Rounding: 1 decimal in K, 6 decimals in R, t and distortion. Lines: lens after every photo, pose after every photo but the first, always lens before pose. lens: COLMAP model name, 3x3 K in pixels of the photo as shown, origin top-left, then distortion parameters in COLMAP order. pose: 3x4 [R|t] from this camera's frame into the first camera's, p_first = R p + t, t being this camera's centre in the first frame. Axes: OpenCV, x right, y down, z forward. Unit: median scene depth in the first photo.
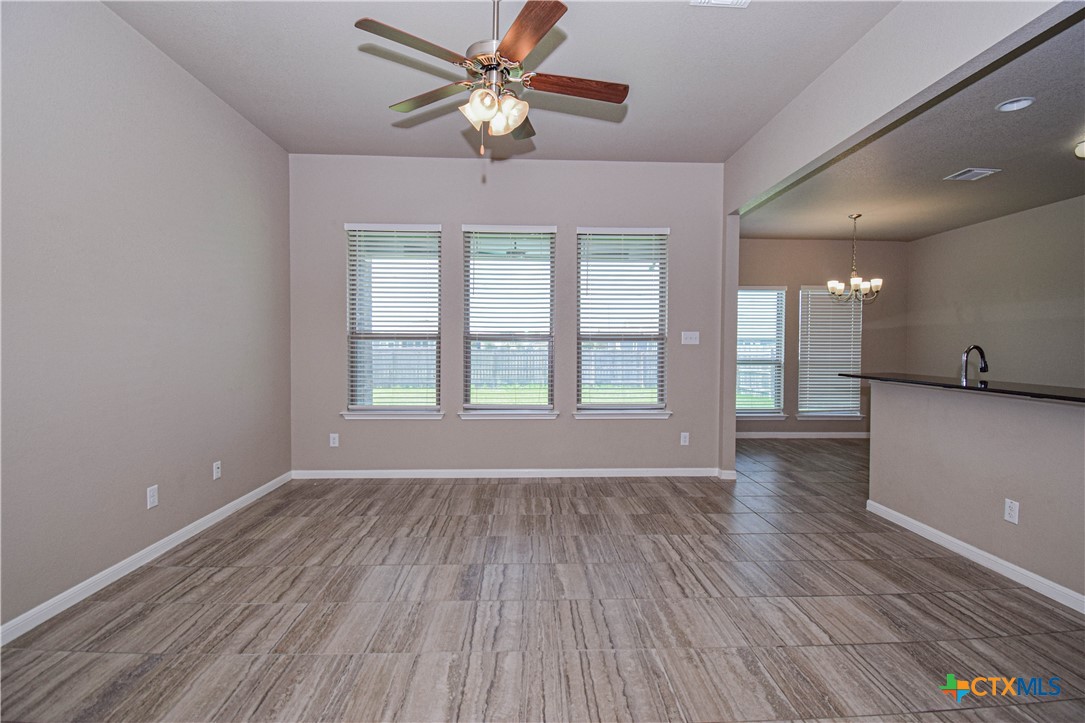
lens RADIAL K [[477.7, 0, 545.8], [0, 477.7, 358.8], [0, 0, 1]] dist [0.001190, -0.017360]
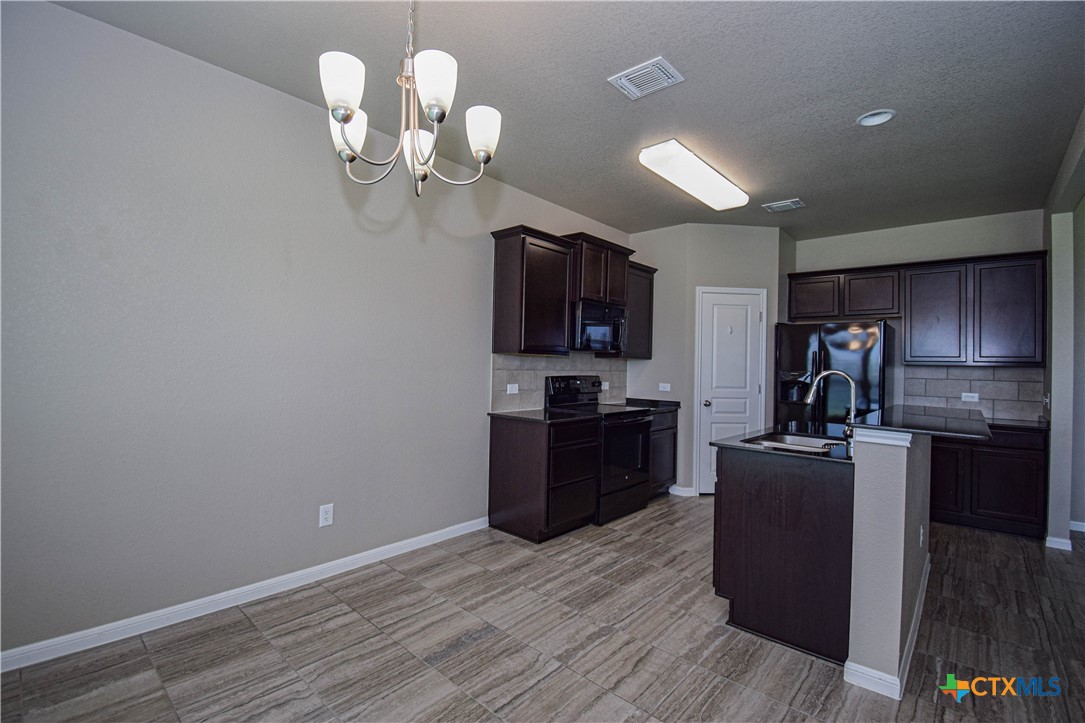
lens RADIAL K [[477.7, 0, 545.8], [0, 477.7, 358.8], [0, 0, 1]] dist [0.001190, -0.017360]
pose [[-0.716089, -0.015785, 0.697830, 0.749291], [-0.008153, 0.999865, 0.014250, -0.058086], [-0.697961, 0.004515, -0.716122, 1.994220]]
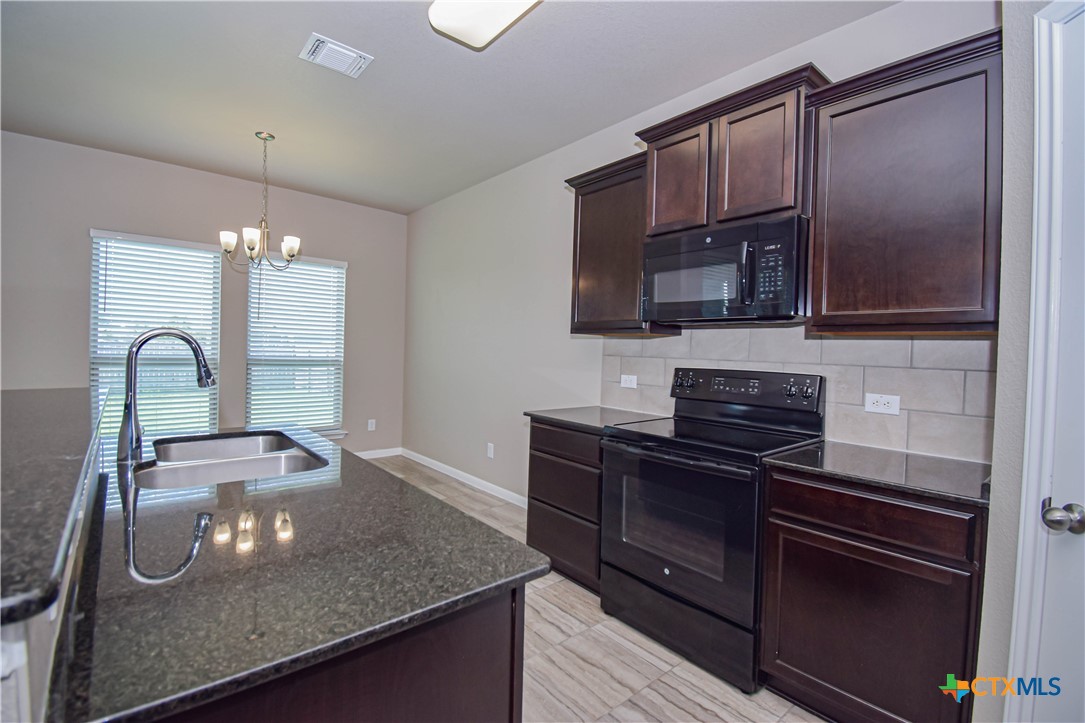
lens RADIAL K [[477.7, 0, 545.8], [0, 477.7, 358.8], [0, 0, 1]] dist [0.001190, -0.017360]
pose [[0.783235, 0.004012, 0.621712, 0.969957], [-0.007122, 0.999971, 0.002518, -0.004830], [-0.621684, -0.006400, 0.783242, 0.456520]]
